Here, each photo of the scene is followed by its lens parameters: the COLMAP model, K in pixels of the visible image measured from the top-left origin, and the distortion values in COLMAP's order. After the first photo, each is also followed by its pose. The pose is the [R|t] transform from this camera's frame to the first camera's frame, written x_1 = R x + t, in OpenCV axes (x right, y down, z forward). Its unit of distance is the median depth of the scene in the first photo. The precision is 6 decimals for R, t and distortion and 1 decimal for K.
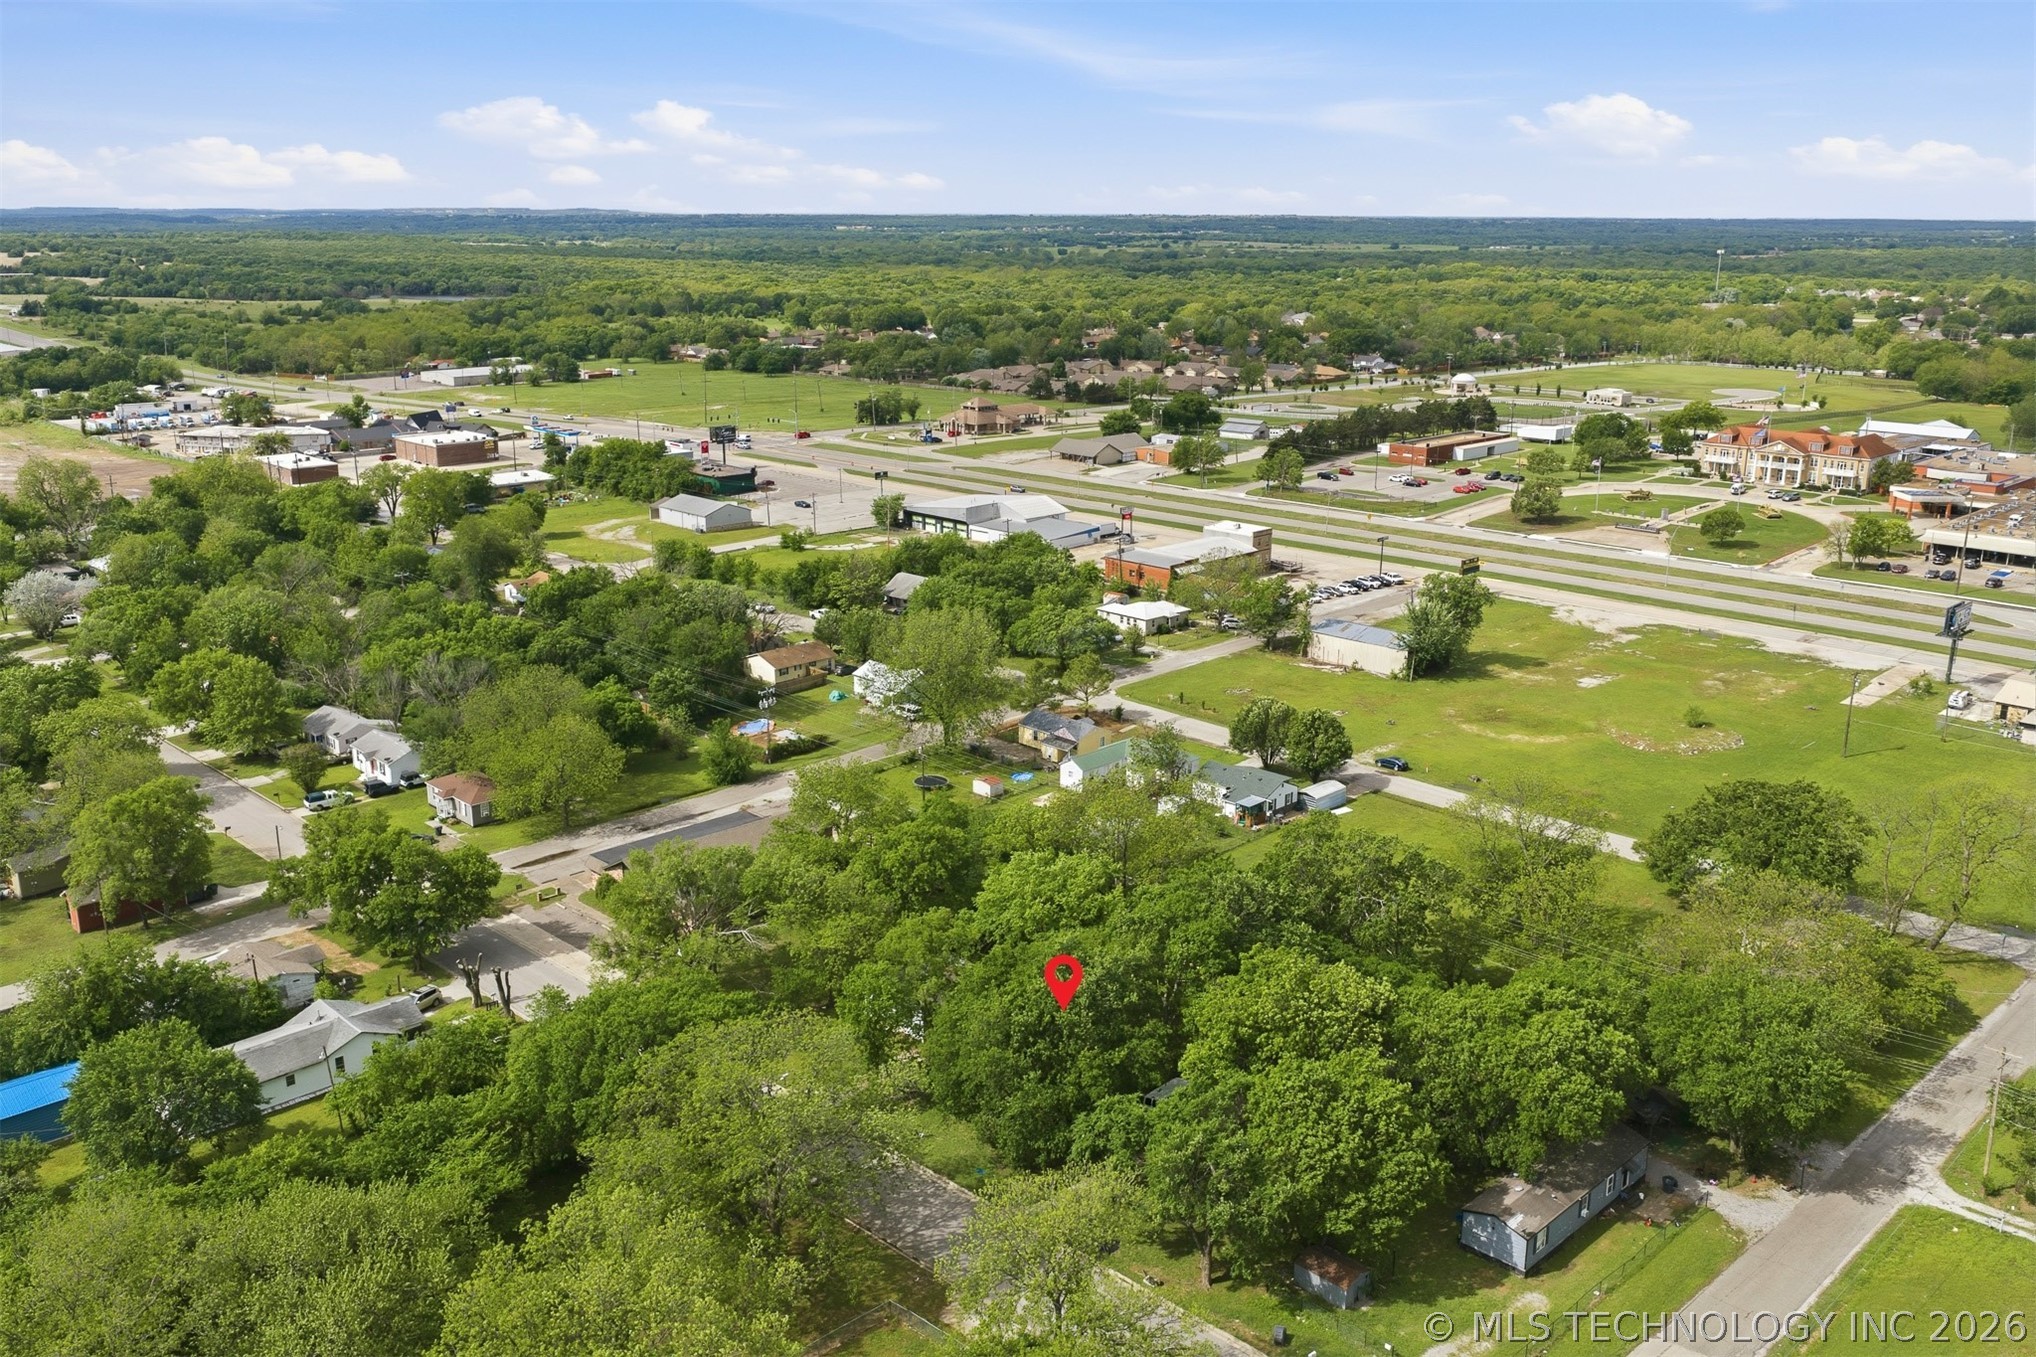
lens RADIAL K [[1695.2, 0, 1018.0], [0, 1695.2, 678.5], [0, 0, 1]] dist [0.002481, -0.004938]
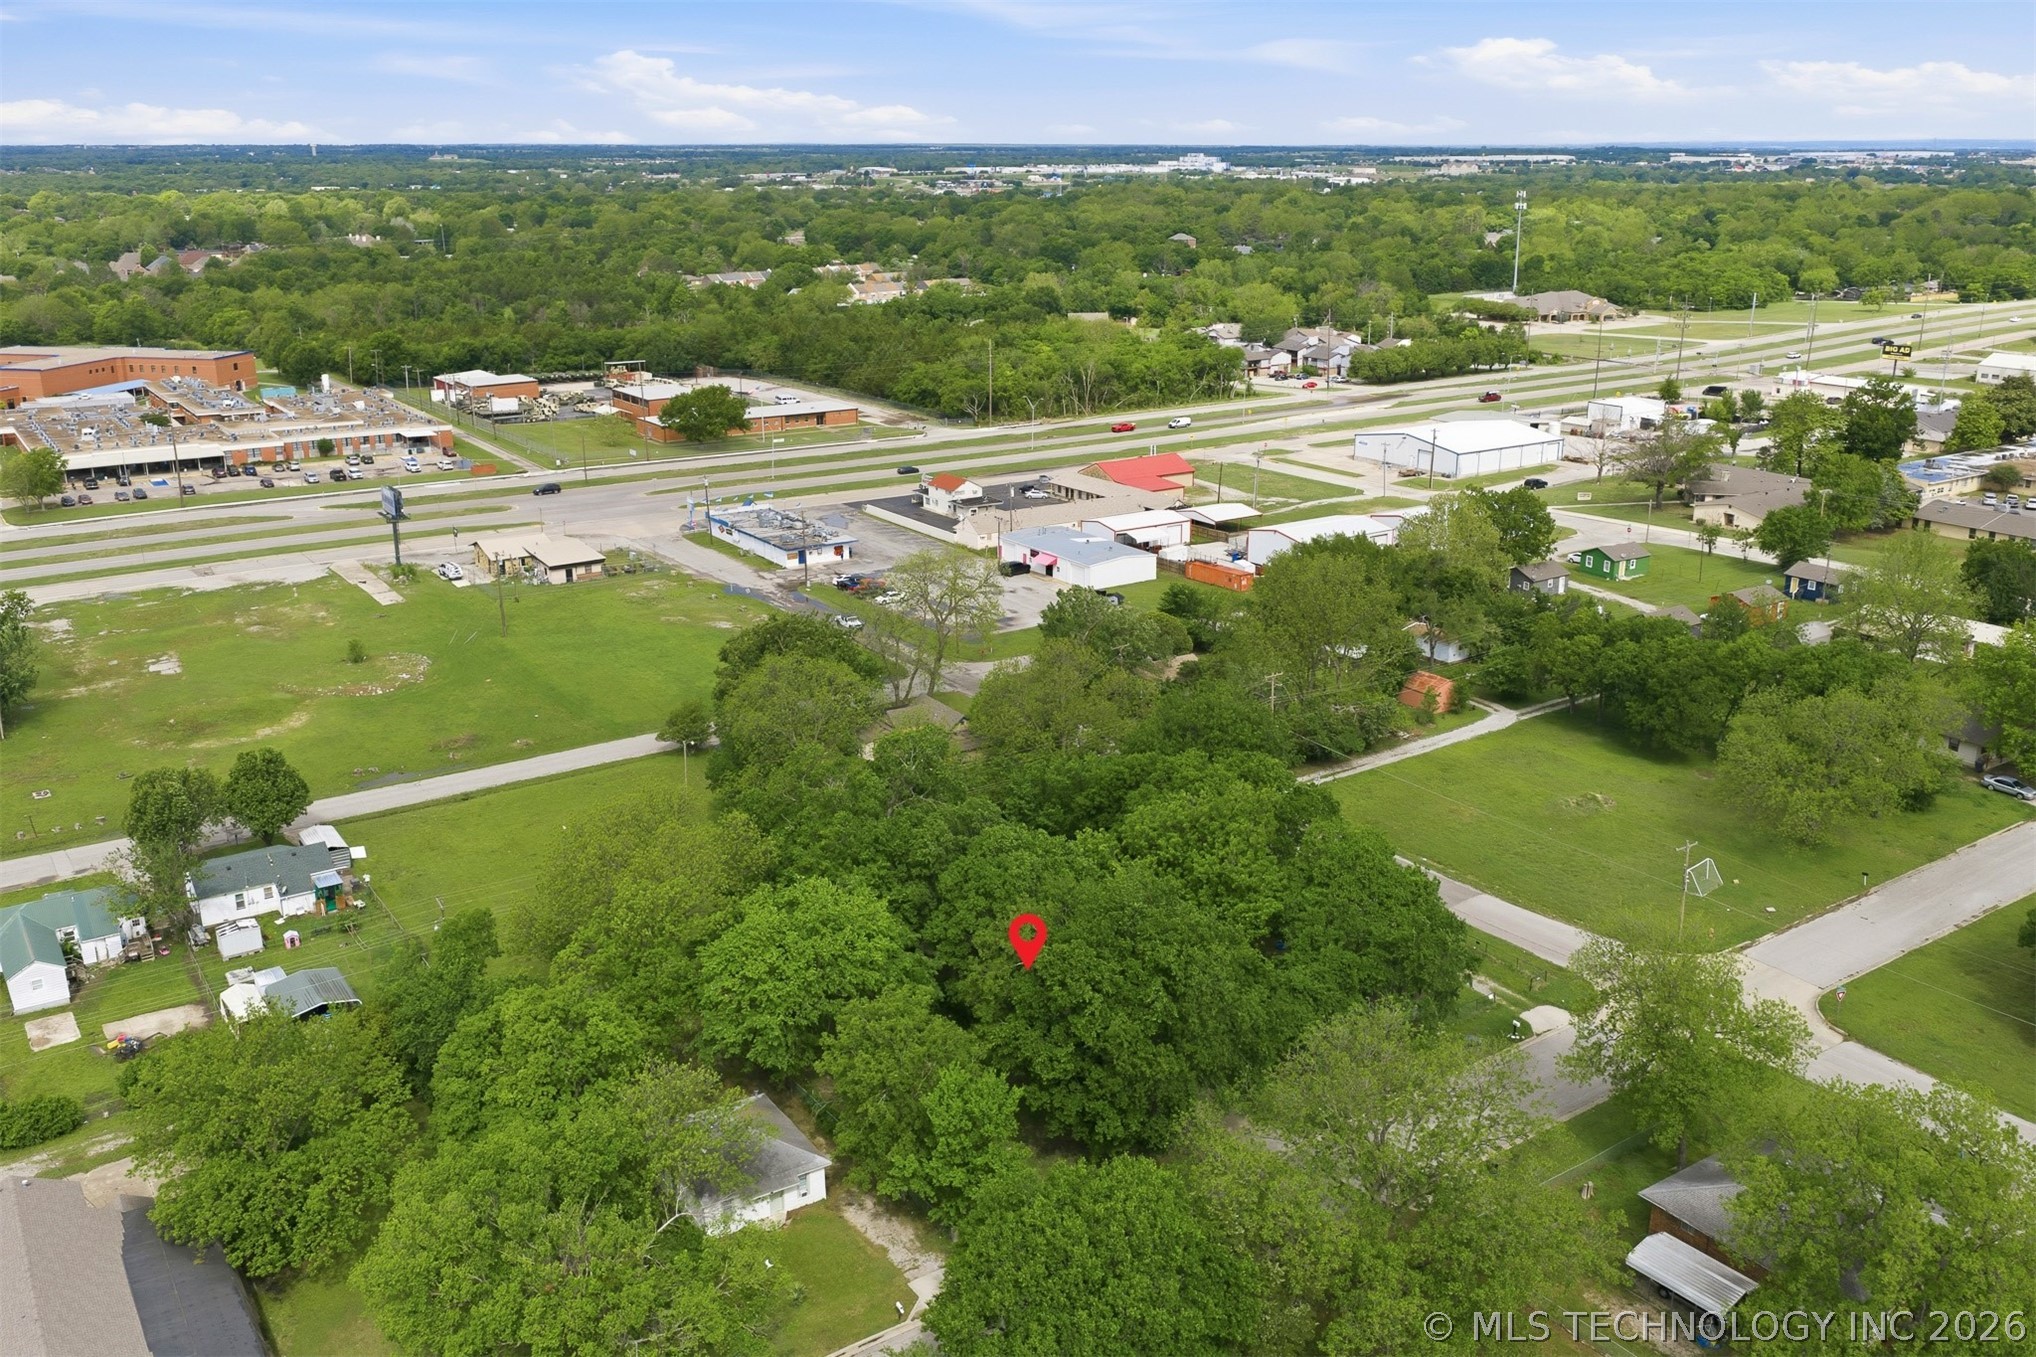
lens RADIAL K [[1706.7, 0, 1016.0], [0, 1706.7, 720.9], [0, 0, 1]] dist [0.030040, -0.073244]
pose [[0.177078, -0.321163, 0.930321, -0.314444], [0.261769, 0.926581, 0.270047, -0.074813], [-0.948747, 0.195710, 0.248147, 0.317384]]
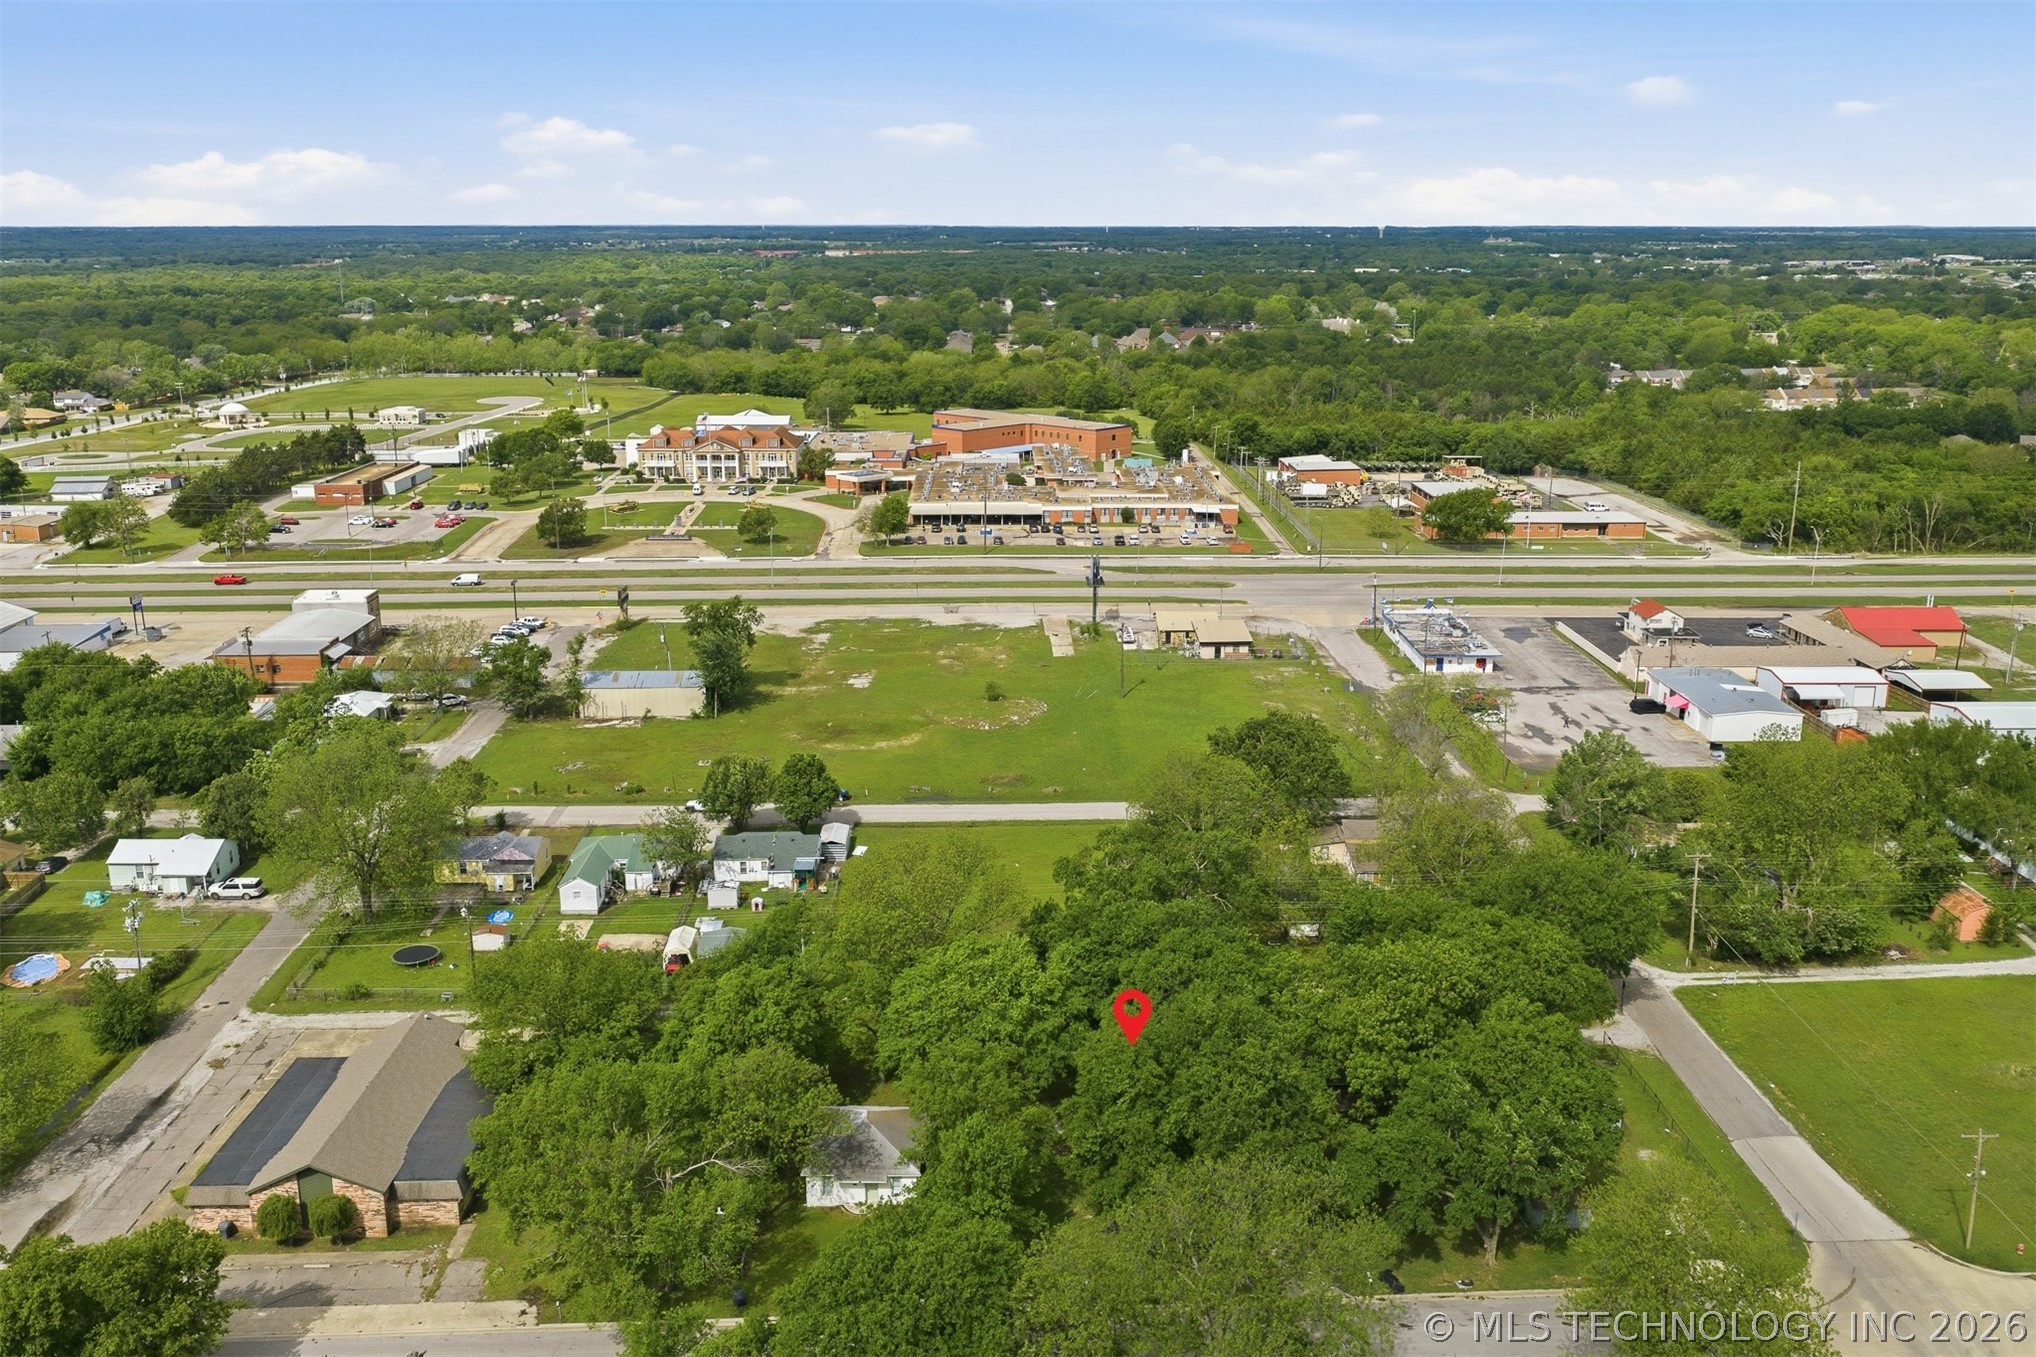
lens RADIAL K [[1706.7, 0, 1016.0], [0, 1706.7, 720.9], [0, 0, 1]] dist [0.030040, -0.073244]
pose [[0.684878, -0.208420, 0.698215, -0.271720], [0.196342, 0.975564, 0.098617, -0.048034], [-0.701707, 0.069548, 0.709063, 0.152639]]
